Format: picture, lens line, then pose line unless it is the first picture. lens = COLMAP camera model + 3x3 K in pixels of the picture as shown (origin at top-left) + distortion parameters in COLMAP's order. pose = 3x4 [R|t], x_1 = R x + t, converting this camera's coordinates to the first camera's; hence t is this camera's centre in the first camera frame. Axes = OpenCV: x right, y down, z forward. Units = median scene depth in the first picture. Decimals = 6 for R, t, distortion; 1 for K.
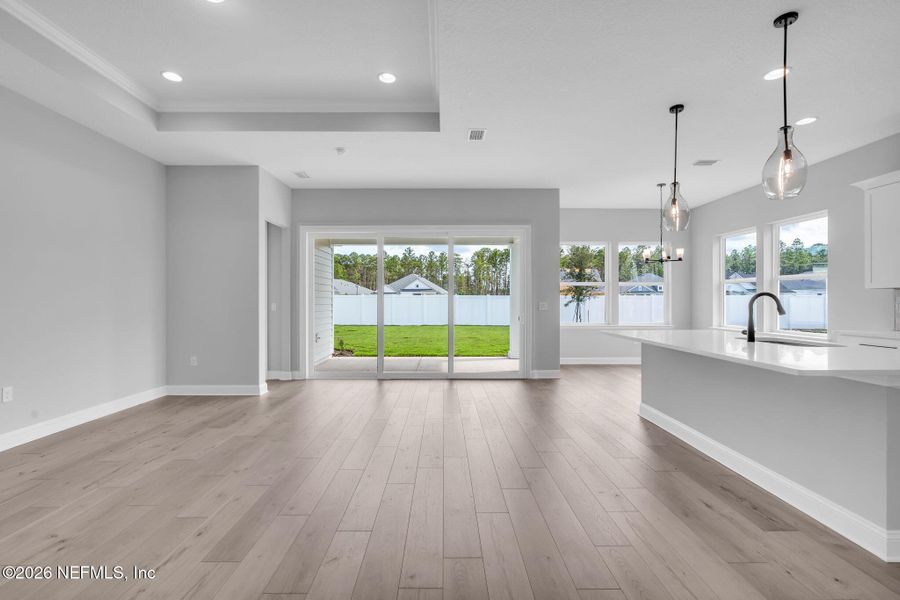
lens RADIAL K [[443.7, 0, 451.4], [0, 443.7, 301.4], [0, 0, 1]] dist [-0.000219, 0.000589]
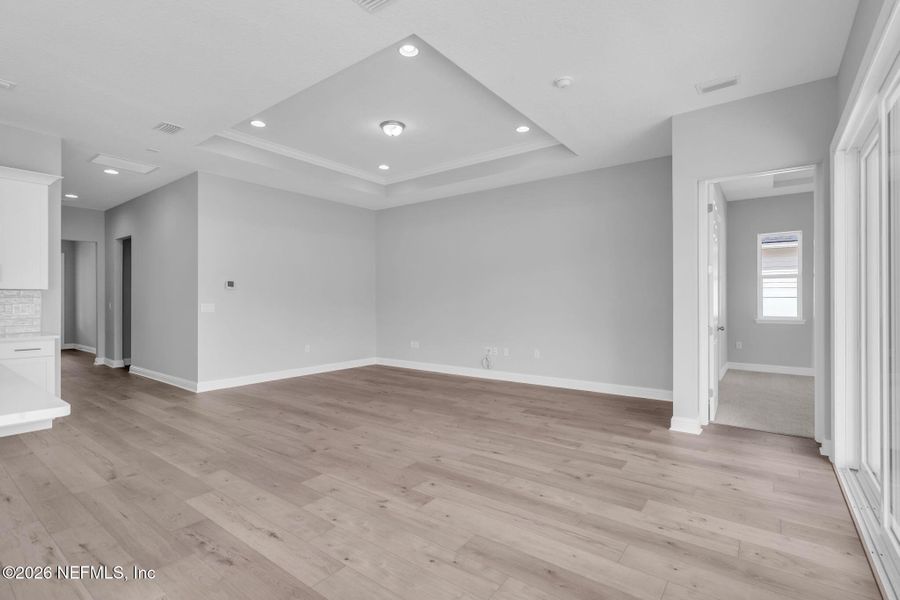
lens RADIAL K [[413.2, 0, 460.8], [0, 413.2, 300.3], [0, 0, 1]] dist [-0.000487, 0.000055]
pose [[-0.614518, 0.000809, -0.788903, 0.328409], [0.002914, 0.999995, -0.001244, -0.003144], [0.788898, -0.003063, -0.614517, 1.168064]]
